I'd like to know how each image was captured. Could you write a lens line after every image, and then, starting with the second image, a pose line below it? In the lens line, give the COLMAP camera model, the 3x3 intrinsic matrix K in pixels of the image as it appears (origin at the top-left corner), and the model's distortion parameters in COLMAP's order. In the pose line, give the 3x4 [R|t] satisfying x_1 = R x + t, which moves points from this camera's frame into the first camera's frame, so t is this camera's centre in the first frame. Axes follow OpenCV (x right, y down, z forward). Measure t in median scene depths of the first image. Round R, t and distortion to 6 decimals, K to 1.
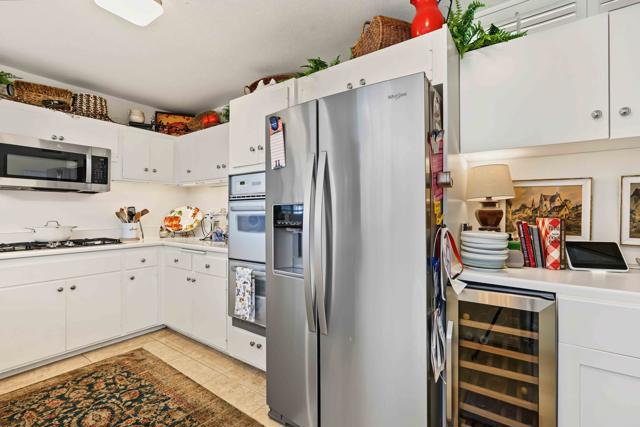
lens RADIAL K [[291.3, 0, 317.9], [0, 291.3, 209.4], [0, 0, 1]] dist [-0.016569, 0.003938]
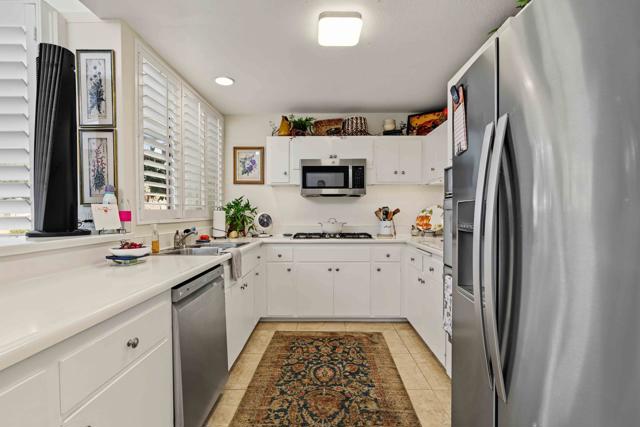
lens RADIAL K [[291.3, 0, 319.1], [0, 291.3, 216.2], [0, 0, 1]] dist [-0.016569, 0.003938]
pose [[0.571387, 0.010489, -0.820614, 0.172523], [0.012183, 0.999700, 0.021261, 0.000505], [0.820590, -0.022146, 0.571088, 0.168267]]
